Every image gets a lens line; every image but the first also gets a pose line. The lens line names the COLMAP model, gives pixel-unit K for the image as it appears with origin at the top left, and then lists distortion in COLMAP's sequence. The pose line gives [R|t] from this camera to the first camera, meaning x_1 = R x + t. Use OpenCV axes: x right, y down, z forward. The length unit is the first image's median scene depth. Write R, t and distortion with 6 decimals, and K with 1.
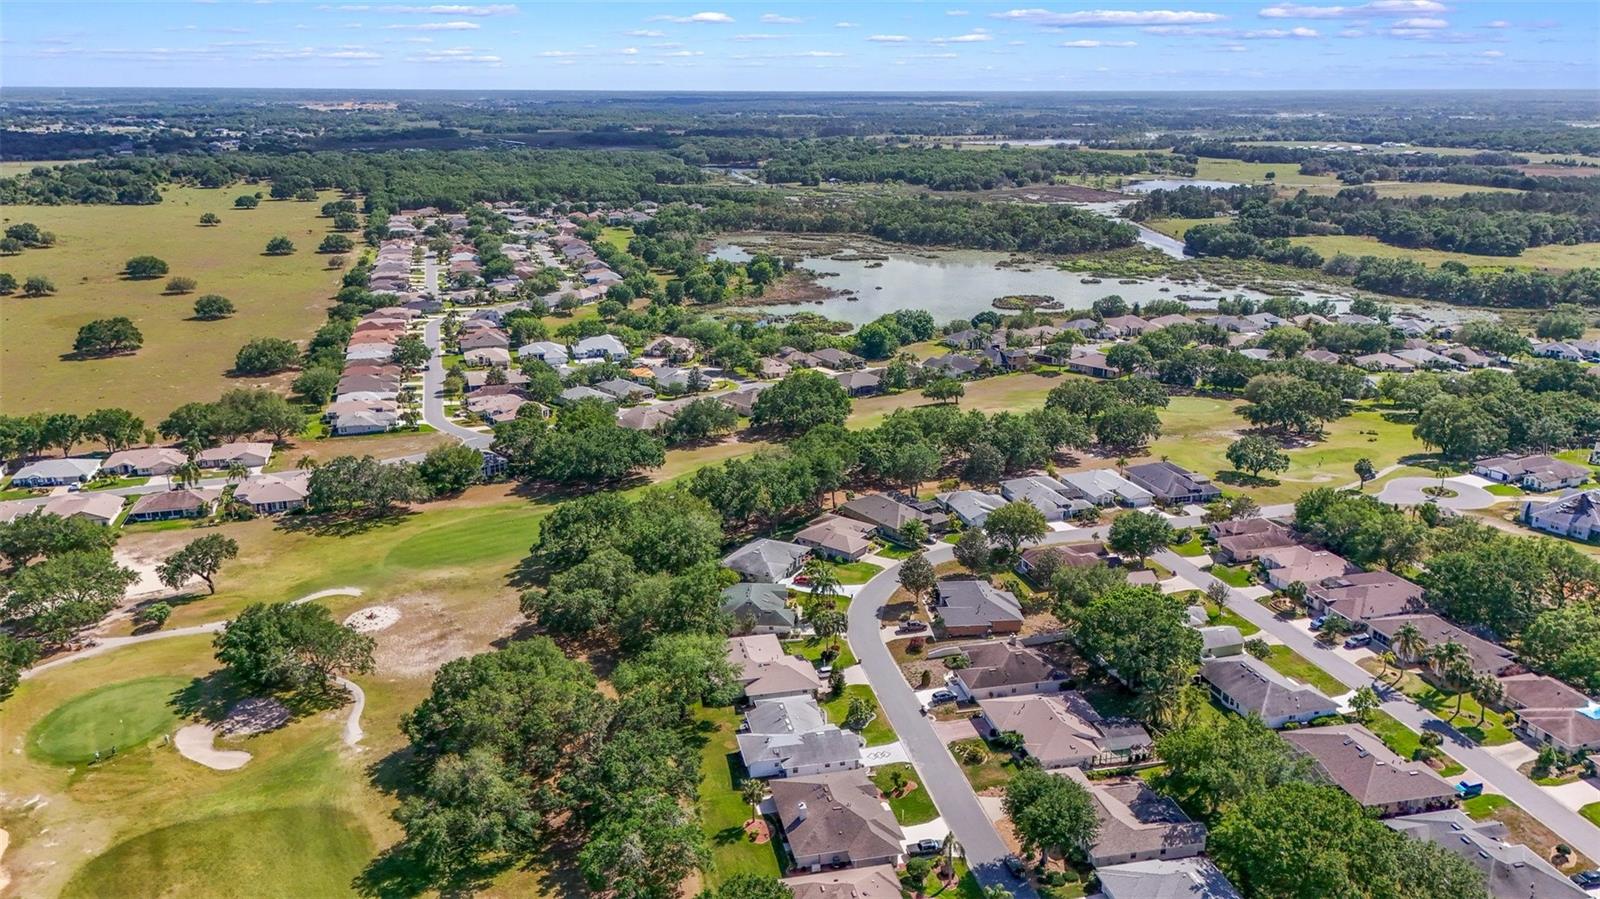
lens RADIAL K [[1125.8, 0, 800.0], [0, 1125.8, 449.5], [0, 0, 1]] dist [0.004221, -0.000108]
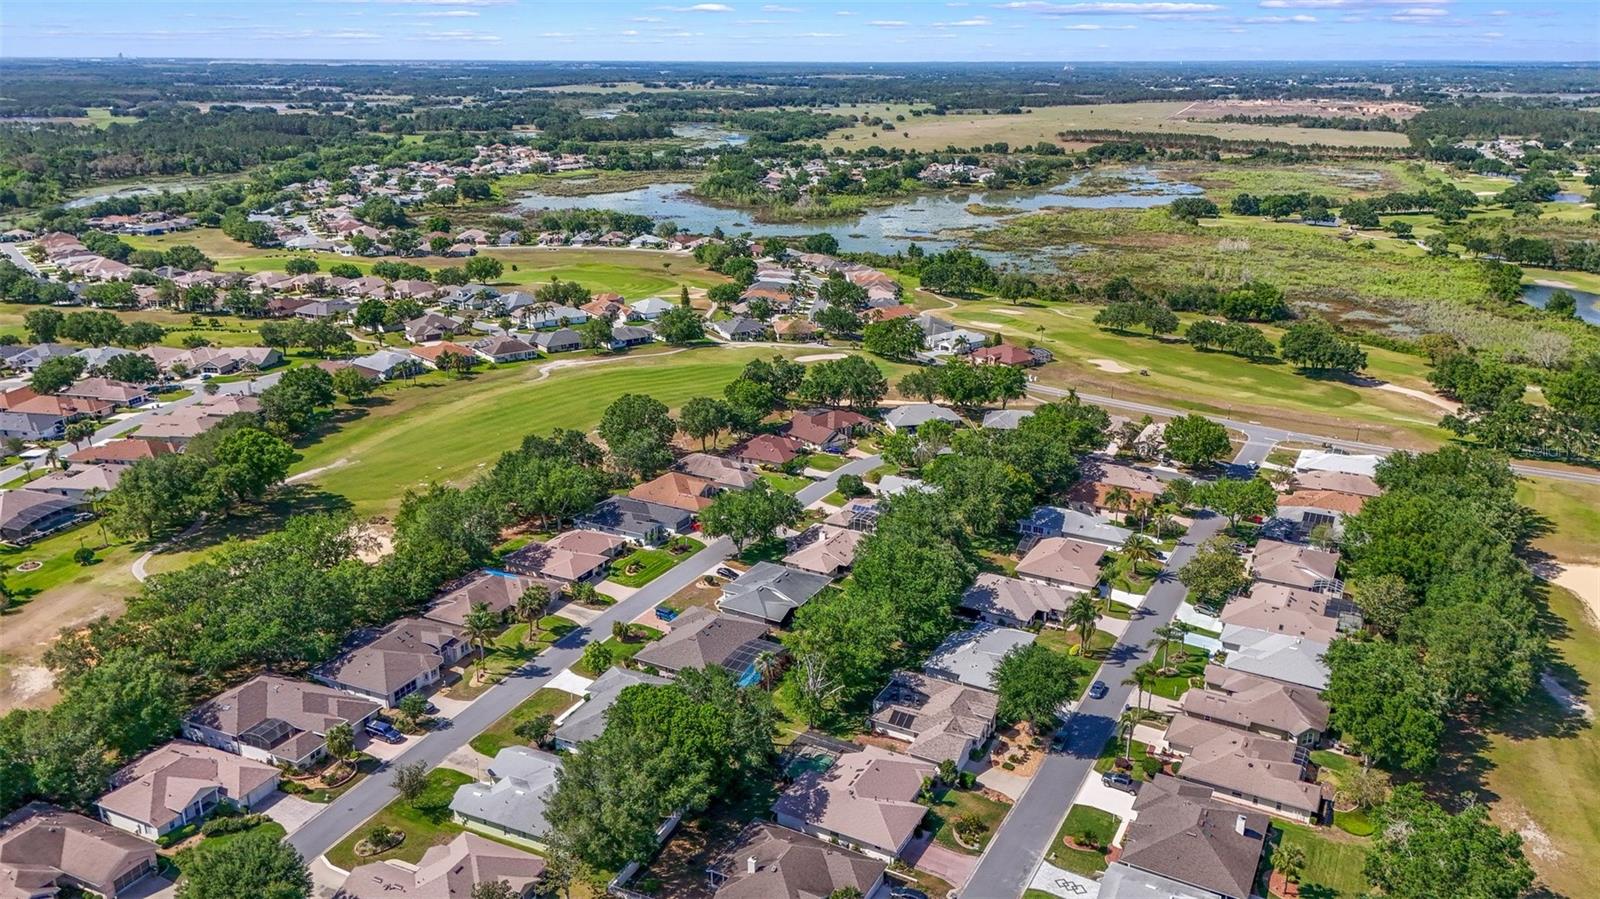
lens RADIAL K [[1125.8, 0, 800.0], [0, 1125.8, 449.5], [0, 0, 1]] dist [0.004221, -0.000108]
pose [[-0.765083, -0.242152, 0.596665, -0.034427], [0.147009, 0.836443, 0.527969, -0.082205], [-0.626926, 0.491655, -0.604350, 0.272144]]
